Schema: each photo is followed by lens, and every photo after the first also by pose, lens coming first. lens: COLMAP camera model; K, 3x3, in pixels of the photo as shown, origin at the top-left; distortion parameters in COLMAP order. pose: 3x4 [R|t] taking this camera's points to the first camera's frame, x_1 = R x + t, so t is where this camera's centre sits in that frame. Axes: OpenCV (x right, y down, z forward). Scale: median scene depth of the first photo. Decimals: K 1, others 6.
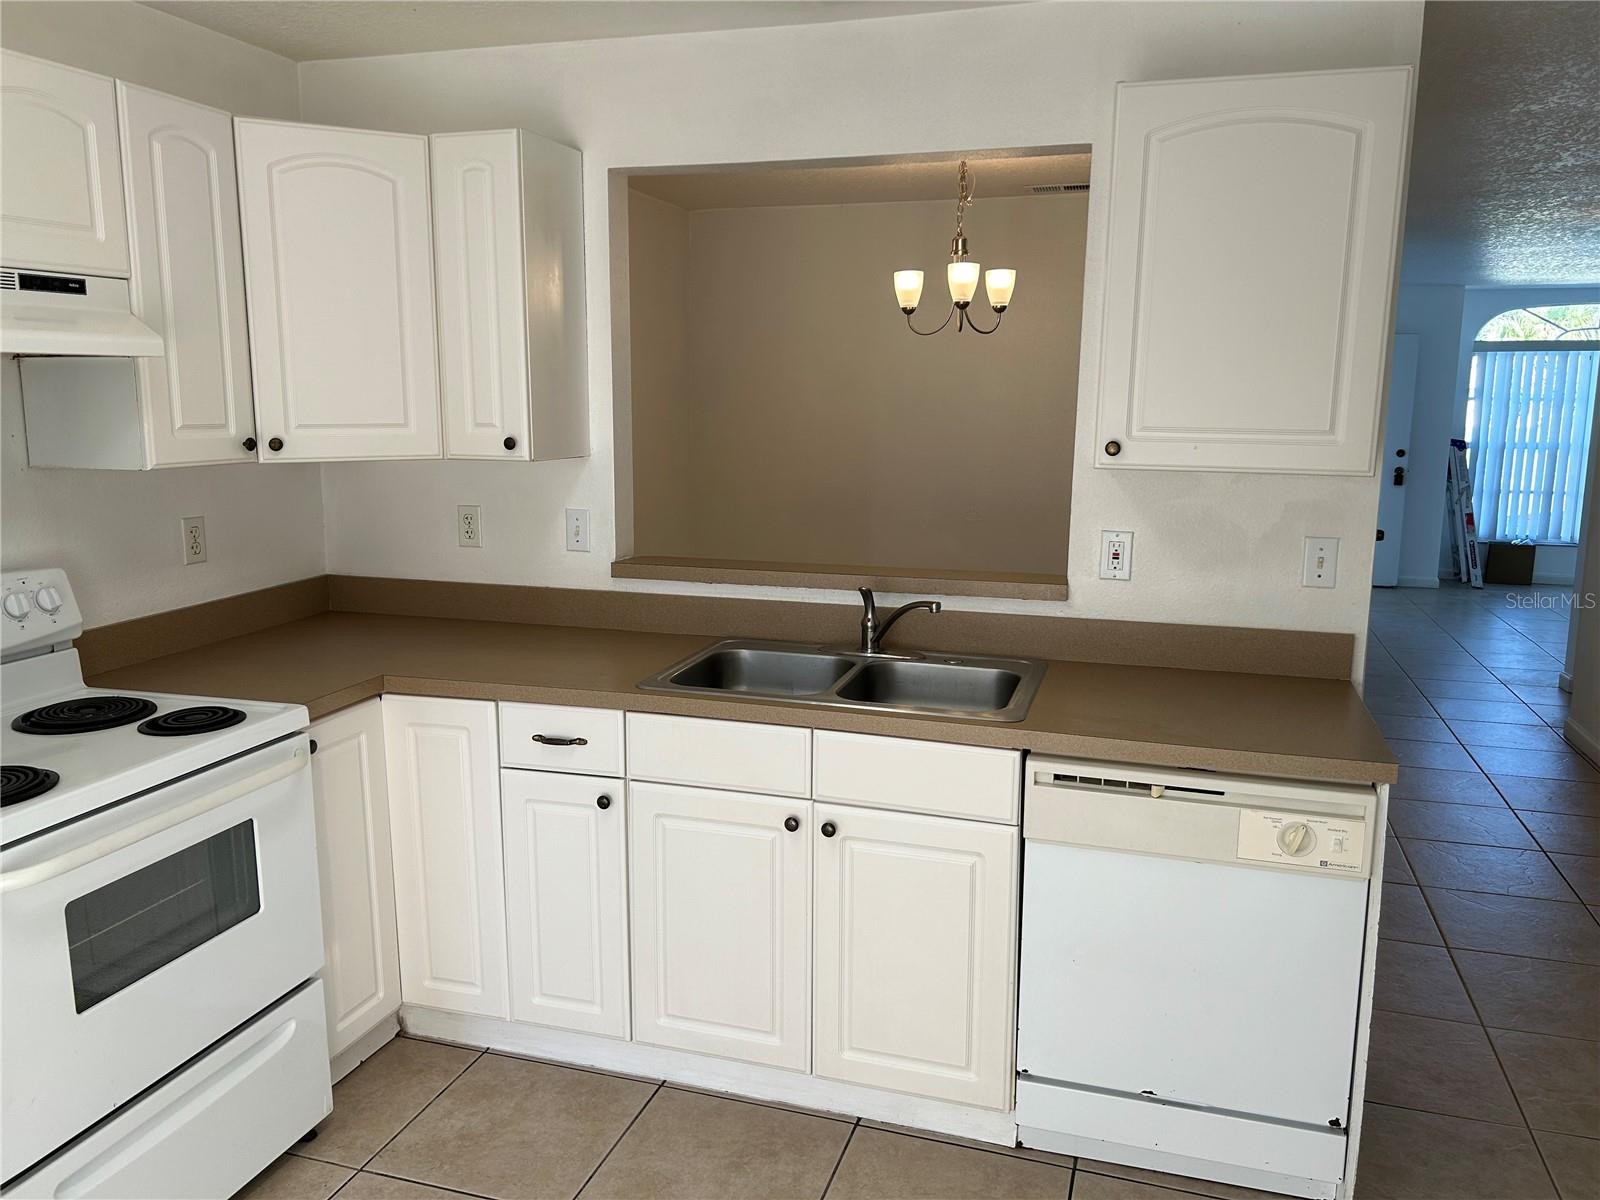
lens RADIAL K [[1207.9, 0, 801.3], [0, 1207.9, 598.6], [0, 0, 1]] dist [0.068014, -0.067590]
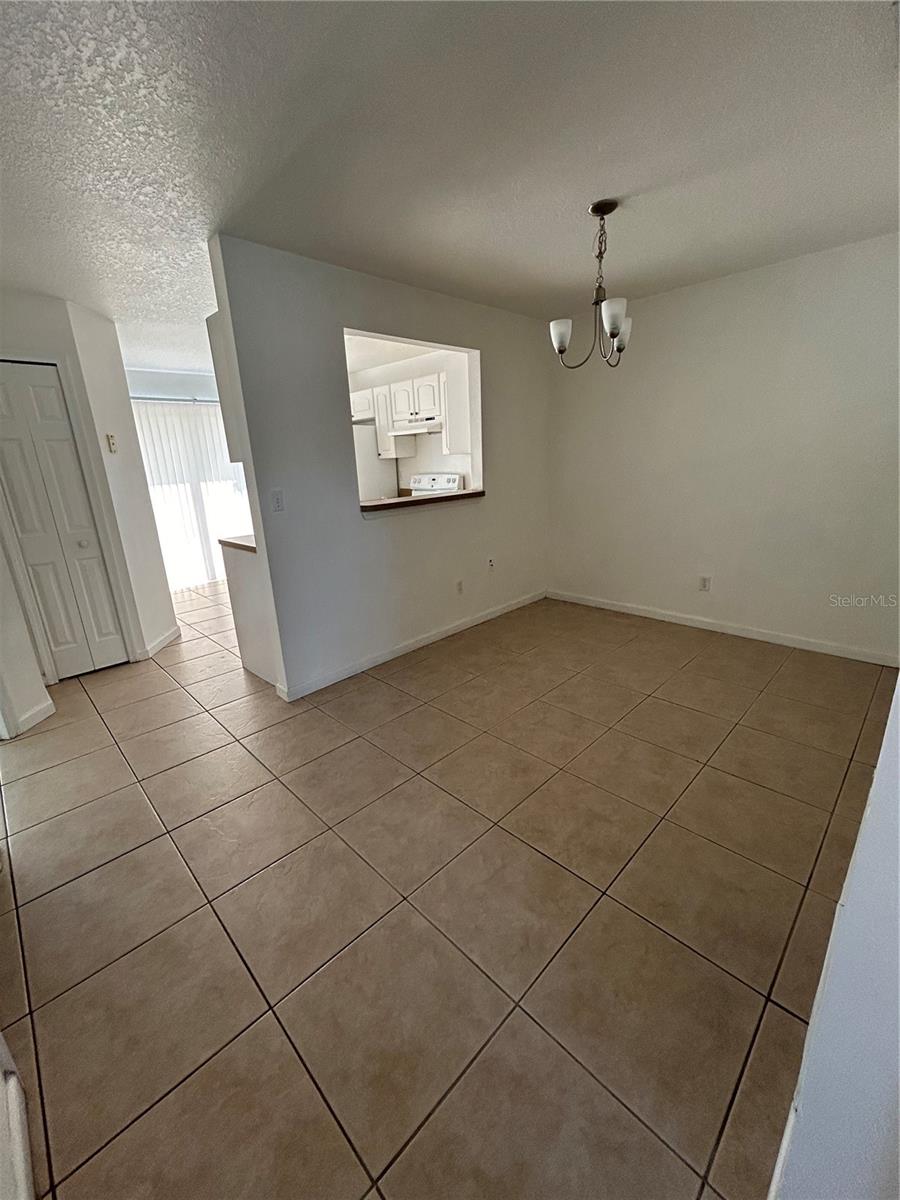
lens RADIAL K [[485.4, 0, 448.3], [0, 485.4, 593.1], [0, 0, 1]] dist [-0.000516, 0.000442]
pose [[-0.469784, 0.254905, -0.845179, 1.305792], [-0.107667, 0.933712, 0.341452, -0.266049], [0.876191, 0.251407, -0.411198, 2.055815]]
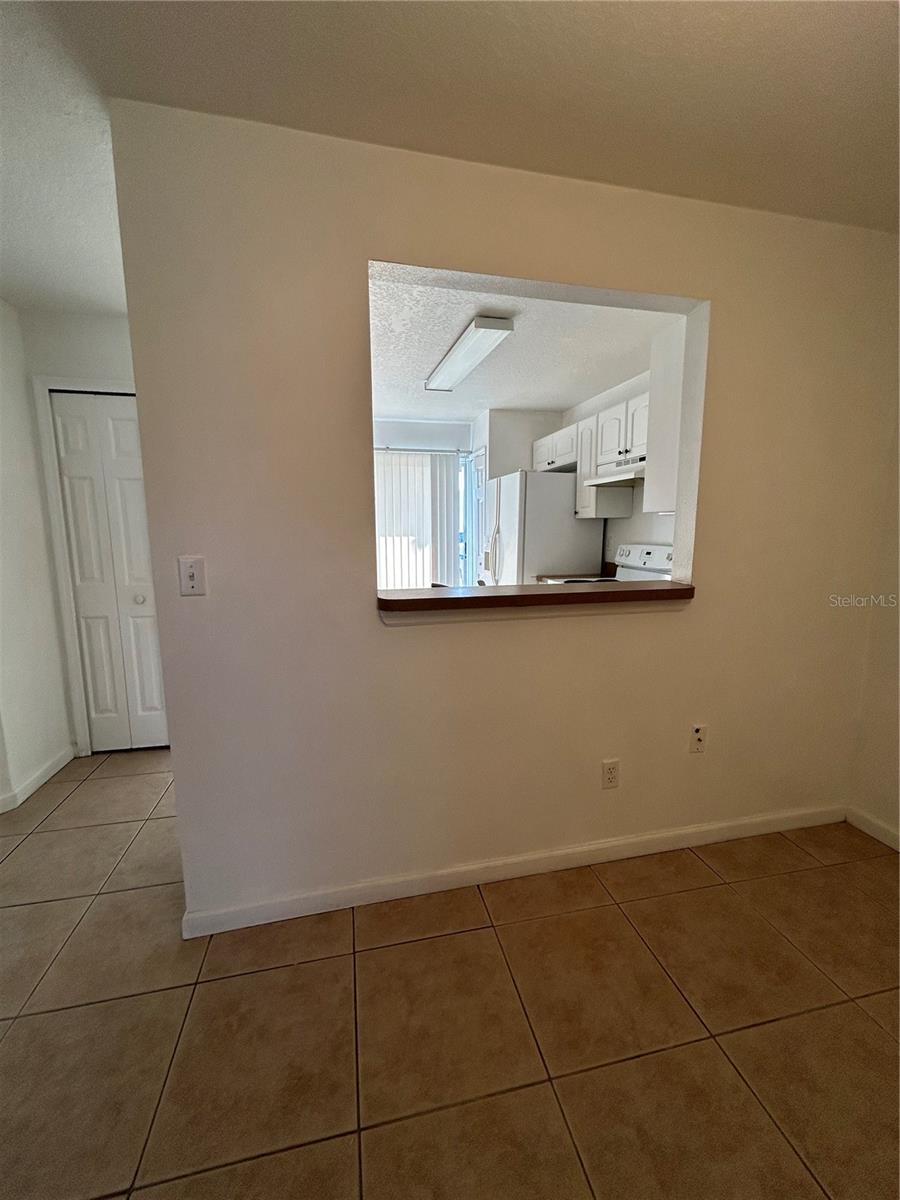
lens RADIAL K [[485.4, 0, 450.1], [0, 485.4, 591.4], [0, 0, 1]] dist [-0.000516, 0.000442]
pose [[-0.868337, 0.064980, -0.491700, 0.517926], [-0.087194, 0.955939, 0.280316, -0.223351], [0.488250, 0.286282, -0.824412, 1.861909]]
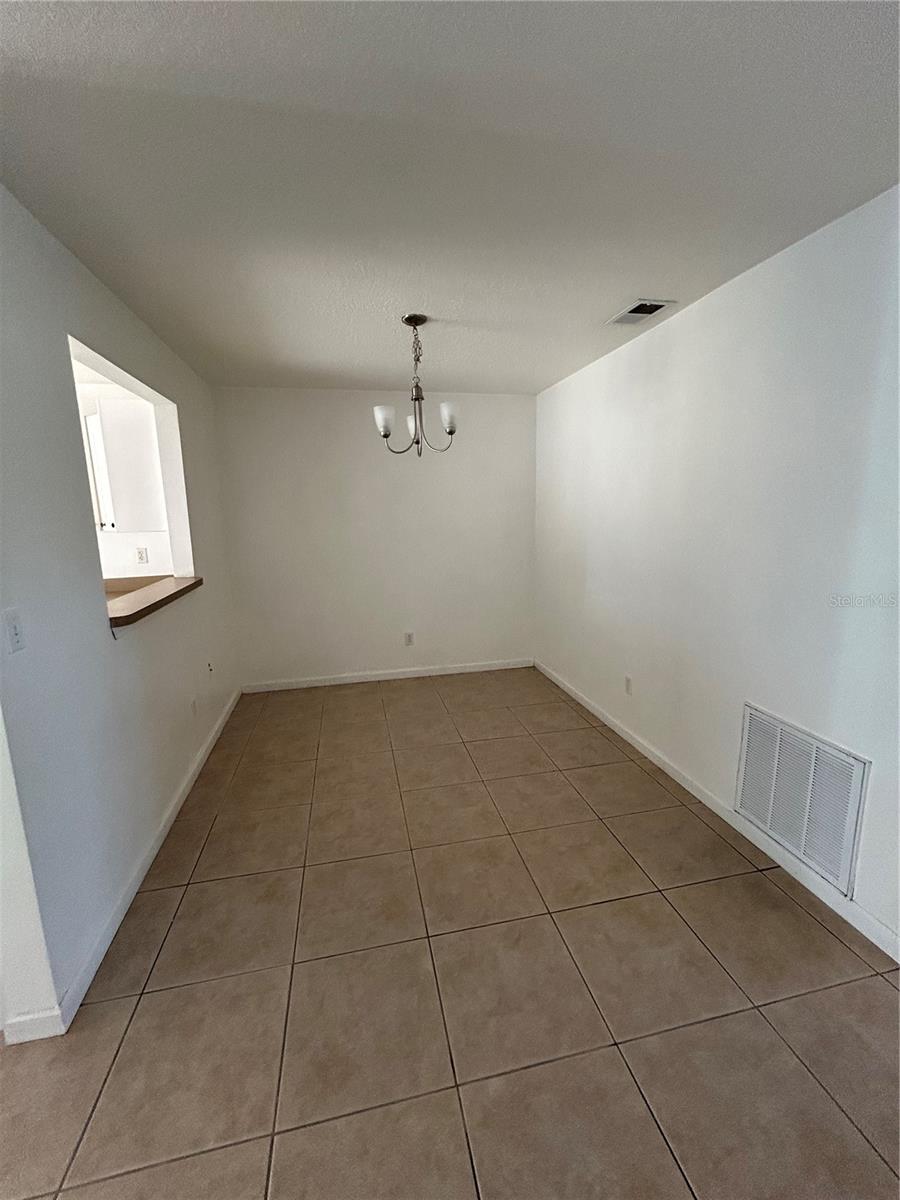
lens RADIAL K [[485.4, 0, 448.5], [0, 485.4, 592.2], [0, 0, 1]] dist [-0.000516, 0.000442]
pose [[0.488633, 0.130490, -0.862676, 1.204595], [-0.120188, 0.989393, 0.081581, -0.188877], [0.864172, 0.063821, 0.499133, 1.350723]]
